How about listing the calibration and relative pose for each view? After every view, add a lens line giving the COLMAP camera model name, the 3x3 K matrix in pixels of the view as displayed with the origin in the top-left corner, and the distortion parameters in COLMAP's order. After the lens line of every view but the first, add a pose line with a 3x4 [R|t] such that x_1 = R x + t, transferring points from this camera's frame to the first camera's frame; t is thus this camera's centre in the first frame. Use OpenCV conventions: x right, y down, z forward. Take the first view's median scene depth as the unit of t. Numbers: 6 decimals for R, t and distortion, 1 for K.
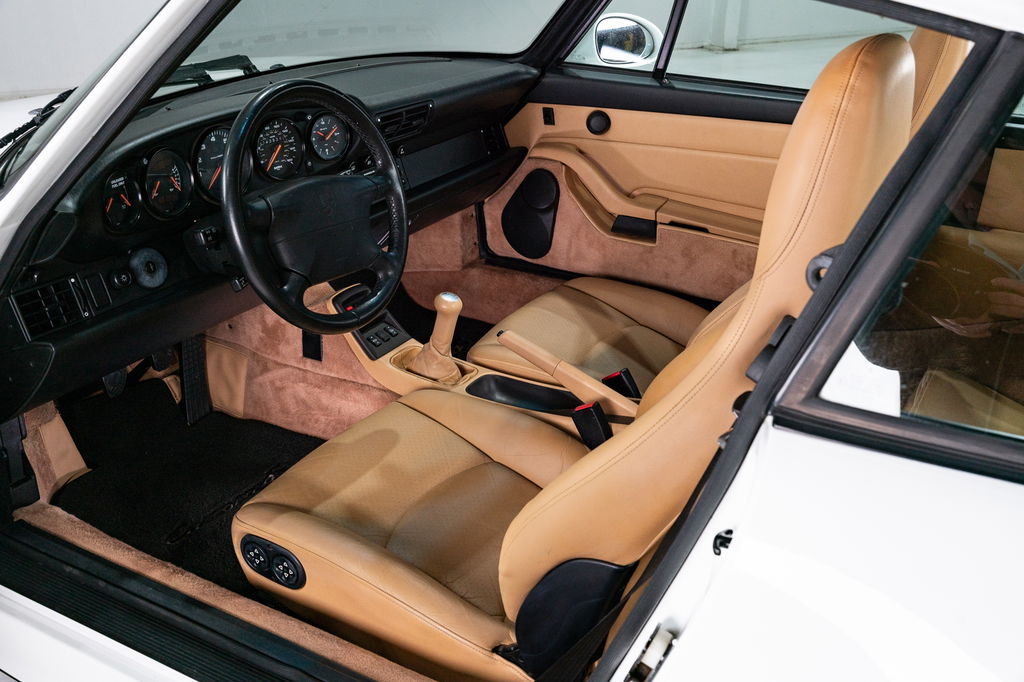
lens RADIAL K [[1008.7, 0, 506.5], [0, 1008.7, 339.5], [0, 0, 1]] dist [0.000045, 0.000000]
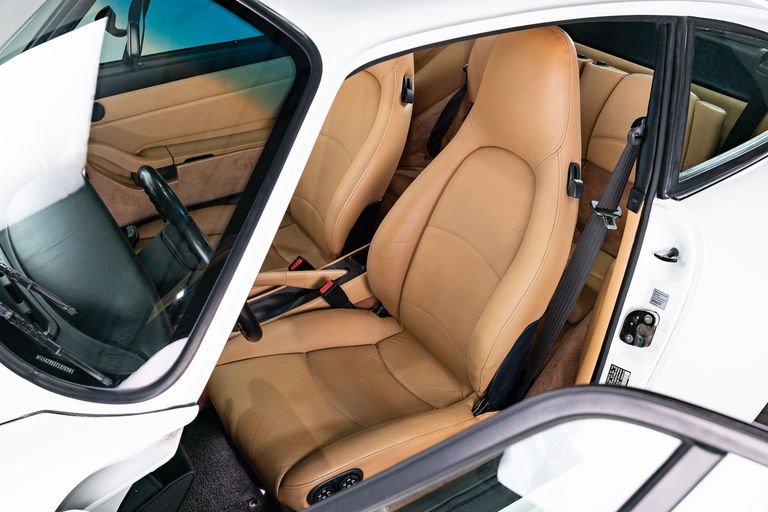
lens RADIAL K [[756.5, 0, 391.5], [0, 756.5, 253.0], [0, 0, 1]] dist [0.000045, 0.000000]
pose [[0.474084, -0.501363, 0.723795, -0.598029], [0.393771, 0.855986, 0.335011, -0.284240], [-0.787520, 0.126186, 0.603232, 0.207516]]
